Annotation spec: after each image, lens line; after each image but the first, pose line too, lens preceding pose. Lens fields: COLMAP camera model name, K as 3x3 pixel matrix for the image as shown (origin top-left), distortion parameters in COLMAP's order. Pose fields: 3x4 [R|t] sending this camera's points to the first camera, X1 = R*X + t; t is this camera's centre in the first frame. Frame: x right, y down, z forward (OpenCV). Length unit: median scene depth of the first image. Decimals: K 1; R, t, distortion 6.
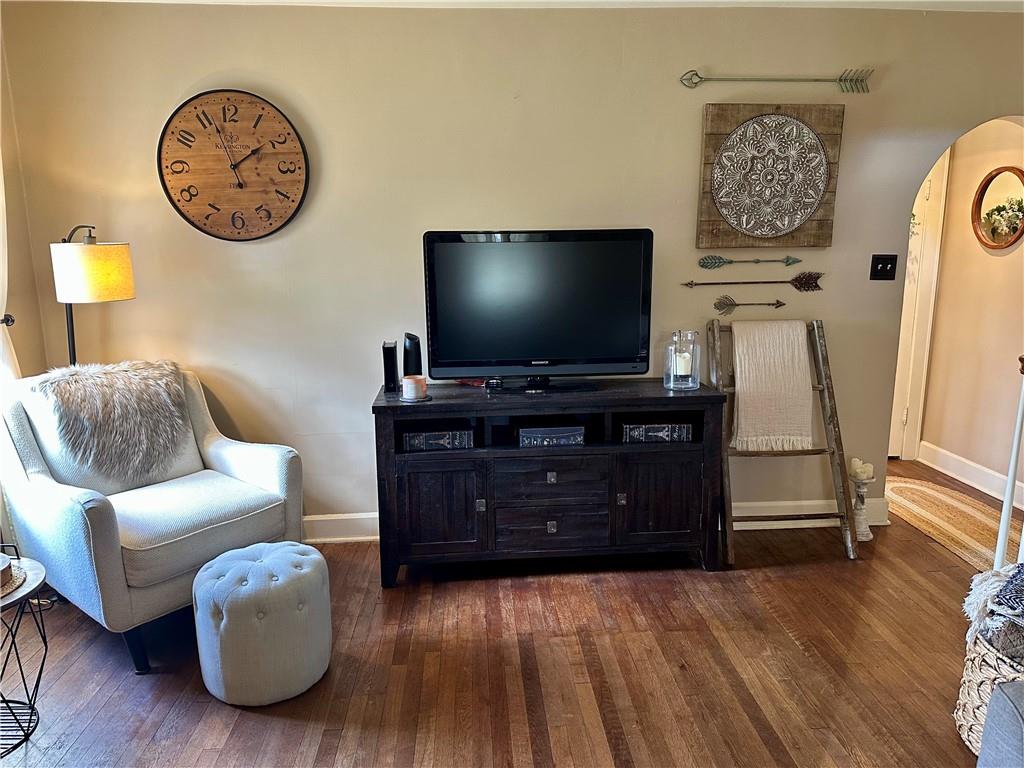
lens RADIAL K [[719.2, 0, 512.0], [0, 719.2, 384.0], [0, 0, 1]] dist [0.024716, -0.033492]
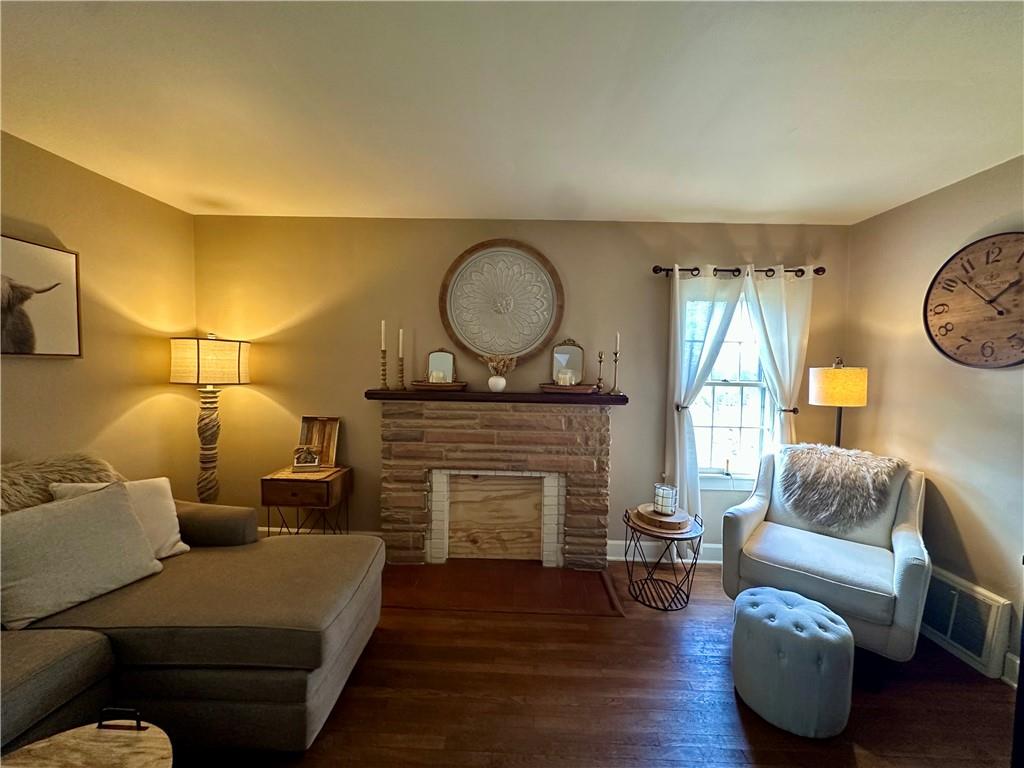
lens RADIAL K [[406.7, 0, 512.0], [0, 406.7, 384.0], [0, 0, 1]] dist [-0.000316, 0.000120]
pose [[-0.081353, 0.048441, -0.995507, 0.302179], [-0.206192, 0.976392, 0.064361, -0.068653], [0.975124, 0.210502, -0.069444, 0.362040]]
